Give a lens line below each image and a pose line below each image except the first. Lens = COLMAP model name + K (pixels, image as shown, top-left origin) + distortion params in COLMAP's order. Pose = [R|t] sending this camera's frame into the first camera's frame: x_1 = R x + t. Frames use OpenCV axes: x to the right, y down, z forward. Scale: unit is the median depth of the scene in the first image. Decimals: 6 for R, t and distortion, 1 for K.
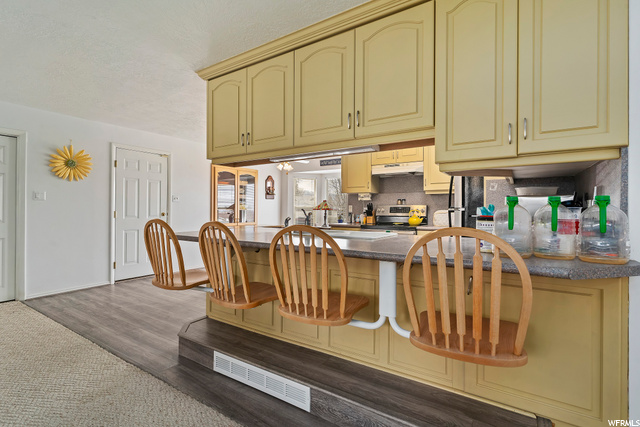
lens RADIAL K [[304.9, 0, 318.1], [0, 304.9, 212.0], [0, 0, 1]] dist [0.002381, 0.001792]
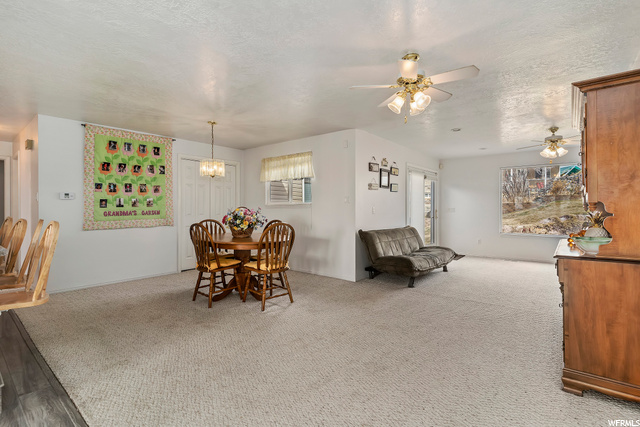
lens RADIAL K [[304.9, 0, 317.6], [0, 304.9, 212.7], [0, 0, 1]] dist [0.002381, 0.001792]
pose [[-0.994142, -0.003437, 0.108023, -1.045663], [-0.001673, 0.999864, 0.016422, -0.015245], [-0.108065, 0.016145, -0.994013, 1.338623]]
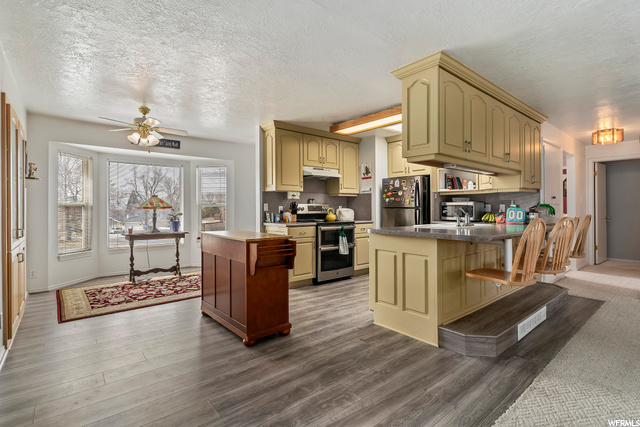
lens RADIAL K [[304.9, 0, 318.8], [0, 304.9, 208.7], [0, 0, 1]] dist [0.002381, 0.001792]
pose [[0.293480, -0.002988, 0.955961, -1.275036], [0.006685, 0.999977, 0.001074, -0.009528], [-0.955942, 0.006075, 0.293493, 1.028109]]
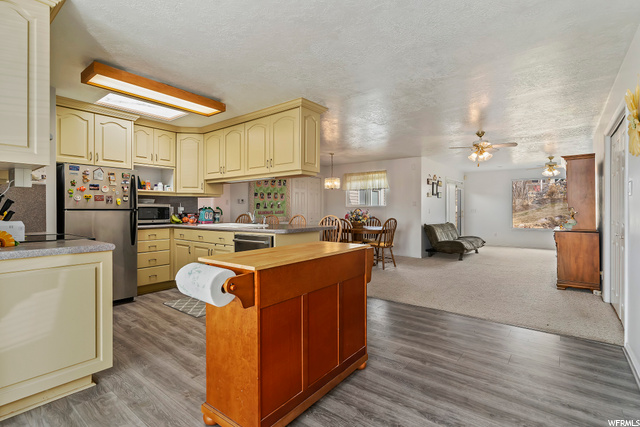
lens RADIAL K [[304.9, 0, 319.2], [0, 304.9, 211.3], [0, 0, 1]] dist [0.002381, 0.001792]
pose [[-0.995651, -0.005530, 0.092995, -0.473819], [-0.004587, 0.999936, 0.010345, -0.019851], [-0.093047, 0.009874, -0.995613, 2.232603]]
